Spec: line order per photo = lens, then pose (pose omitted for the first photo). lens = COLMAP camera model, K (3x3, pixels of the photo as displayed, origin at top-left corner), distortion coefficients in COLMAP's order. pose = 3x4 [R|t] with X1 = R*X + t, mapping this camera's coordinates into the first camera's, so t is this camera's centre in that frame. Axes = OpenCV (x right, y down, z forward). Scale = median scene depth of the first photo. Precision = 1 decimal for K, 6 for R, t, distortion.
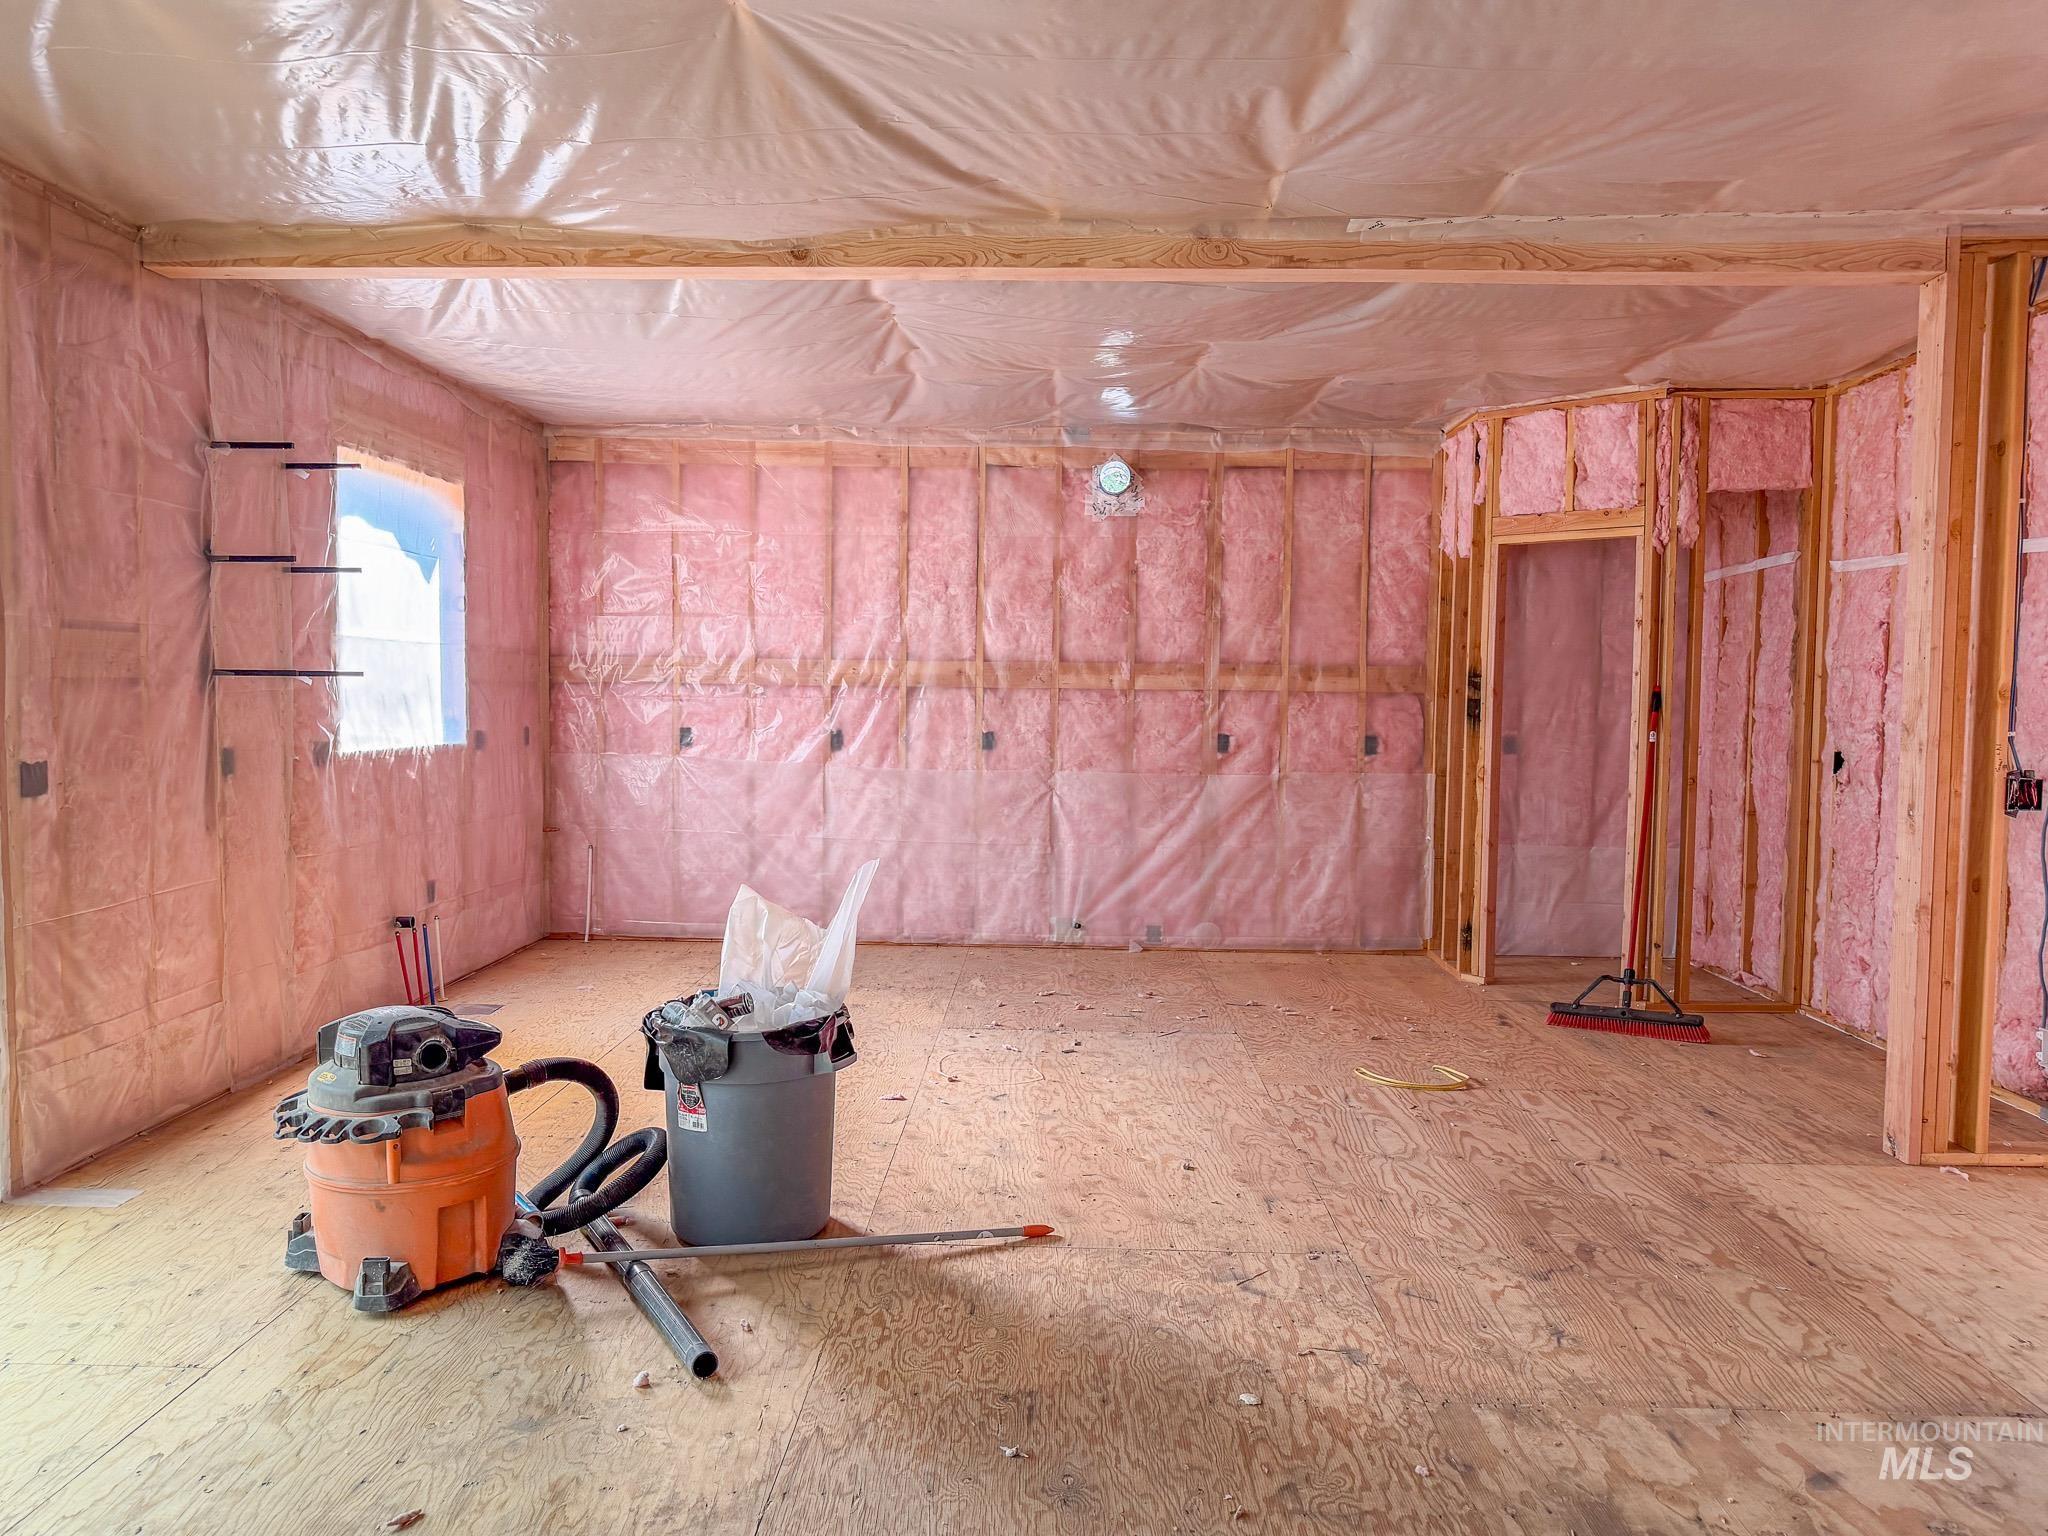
lens RADIAL K [[1447.0, 0, 1024.0], [0, 1447.0, 768.0], [0, 0, 1]] dist [0.002121, -0.001257]
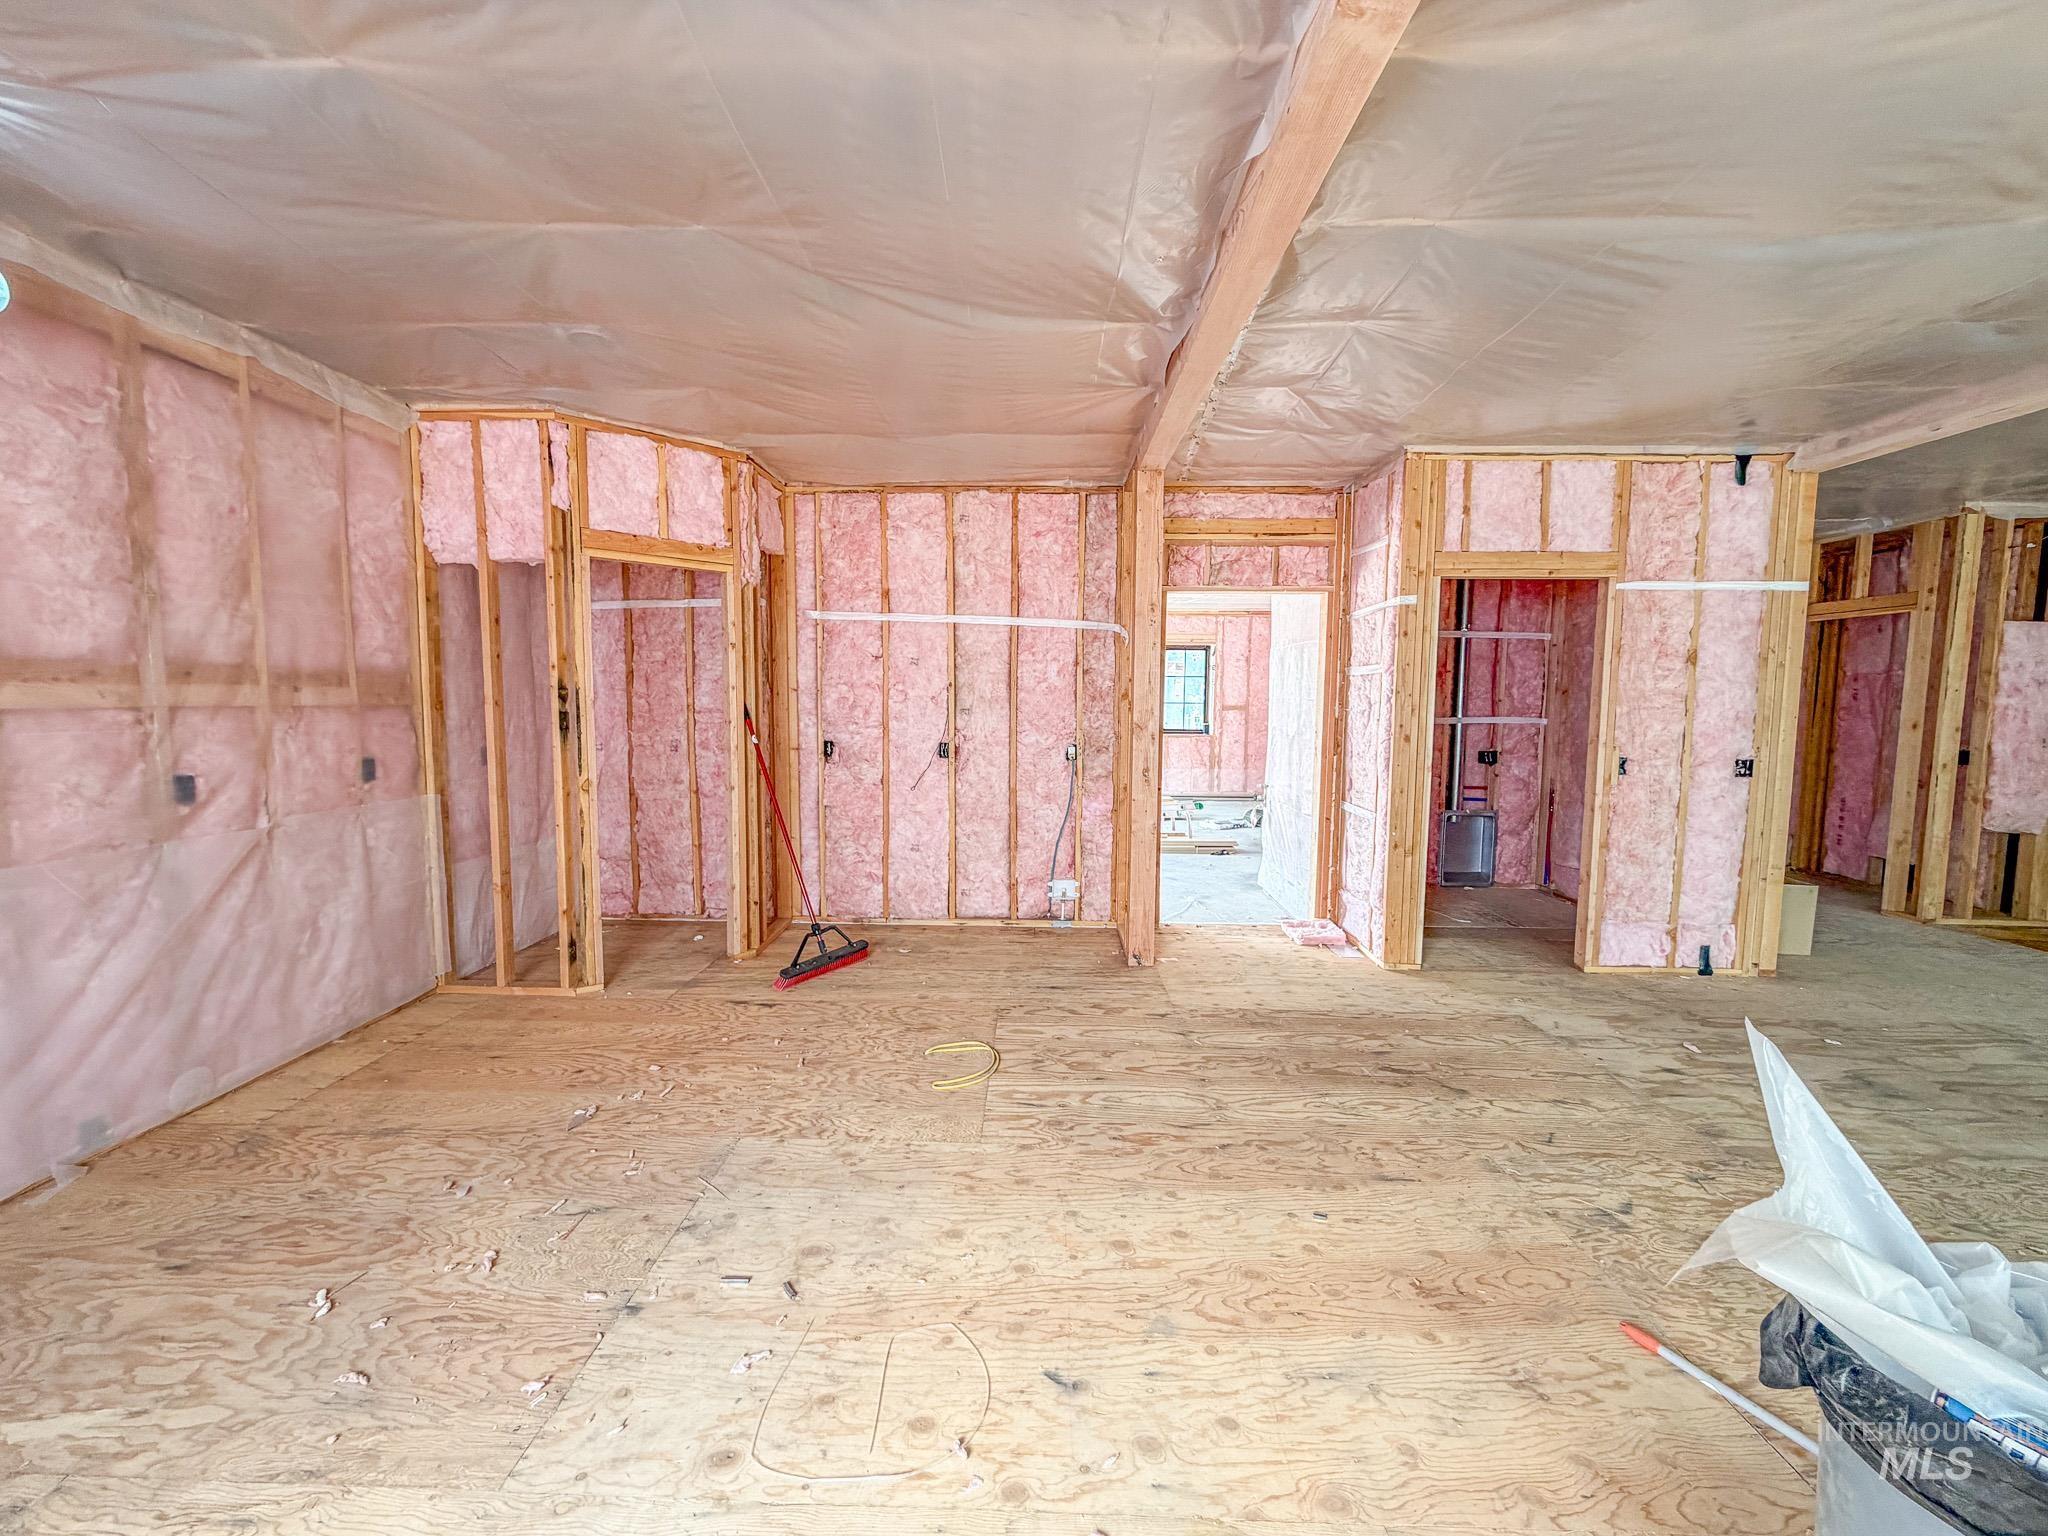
lens RADIAL K [[812.0, 0, 1024.0], [0, 812.0, 768.0], [0, 0, 1]] dist [-0.002021, 0.000008]
pose [[0.021843, -0.097548, 0.994991, -0.212332], [0.047645, 0.994199, 0.096424, -0.043964], [-0.998625, 0.045300, 0.026364, 0.622643]]
